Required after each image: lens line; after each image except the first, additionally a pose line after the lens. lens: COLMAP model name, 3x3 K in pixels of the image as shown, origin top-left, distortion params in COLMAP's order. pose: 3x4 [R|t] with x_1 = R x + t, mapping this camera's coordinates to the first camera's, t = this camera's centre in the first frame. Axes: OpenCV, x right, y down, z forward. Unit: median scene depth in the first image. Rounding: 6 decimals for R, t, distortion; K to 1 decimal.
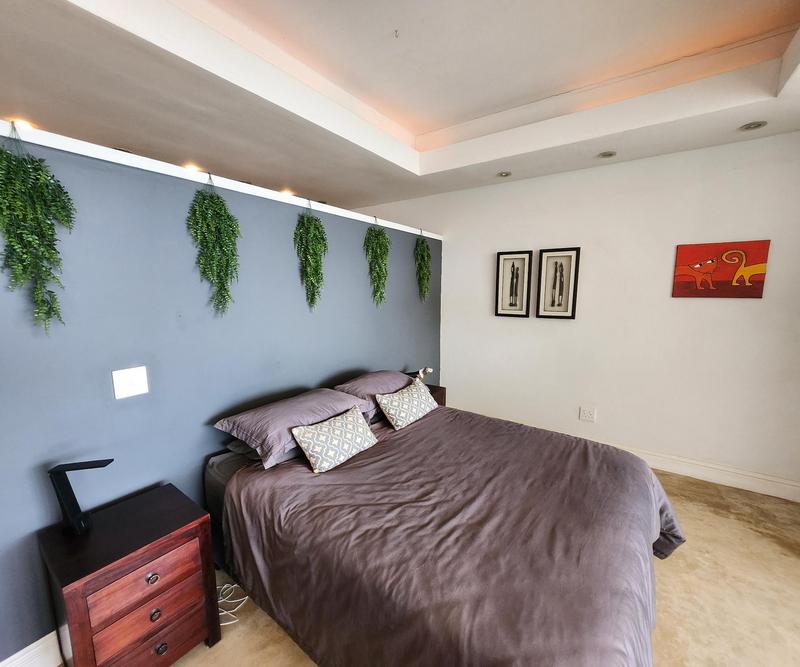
lens RADIAL K [[349.4, 0, 396.7], [0, 349.4, 337.4], [0, 0, 1]] dist [0.000101, 0.000329]
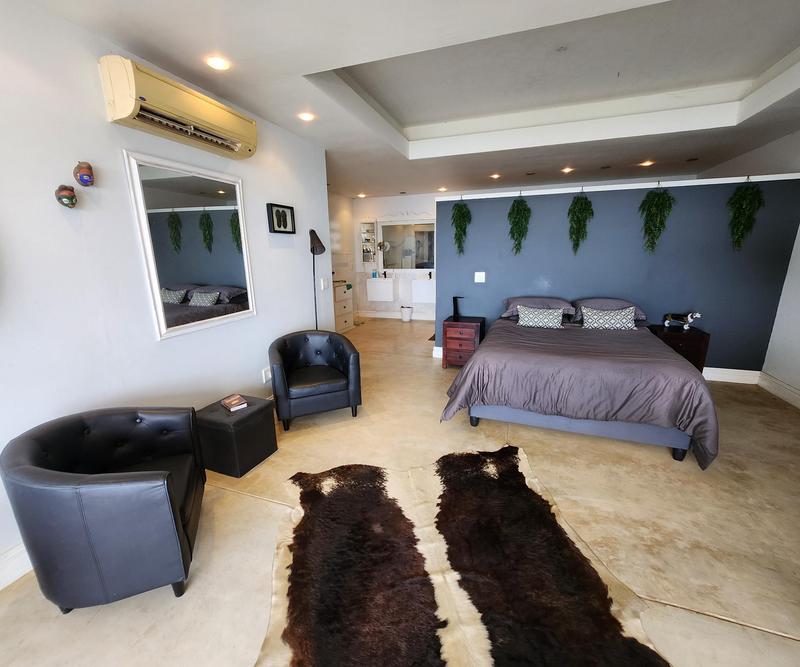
lens RADIAL K [[349.4, 0, 397.7], [0, 349.4, 336.4], [0, 0, 1]] dist [0.000101, 0.000329]
pose [[0.262648, 0.227724, -0.937634, 0.910934], [-0.119450, 0.971949, 0.202599, 0.050555], [0.957470, 0.058788, 0.282482, -0.203825]]
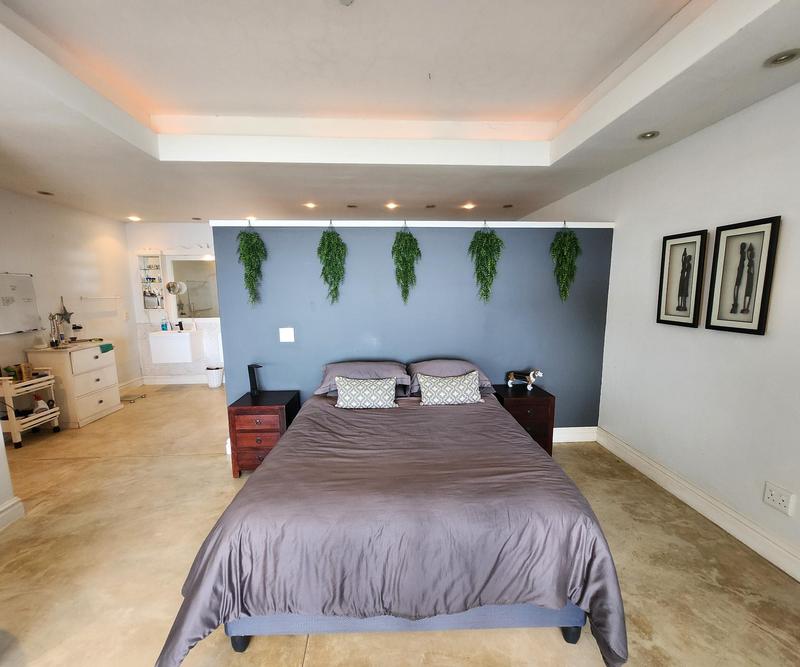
lens RADIAL K [[349.4, 0, 399.8], [0, 349.4, 336.3], [0, 0, 1]] dist [0.000101, 0.000329]
pose [[0.621635, 0.103854, -0.776392, 0.593388], [-0.103089, 0.993397, 0.050341, -0.015268], [0.776494, 0.048743, 0.628237, 0.122842]]
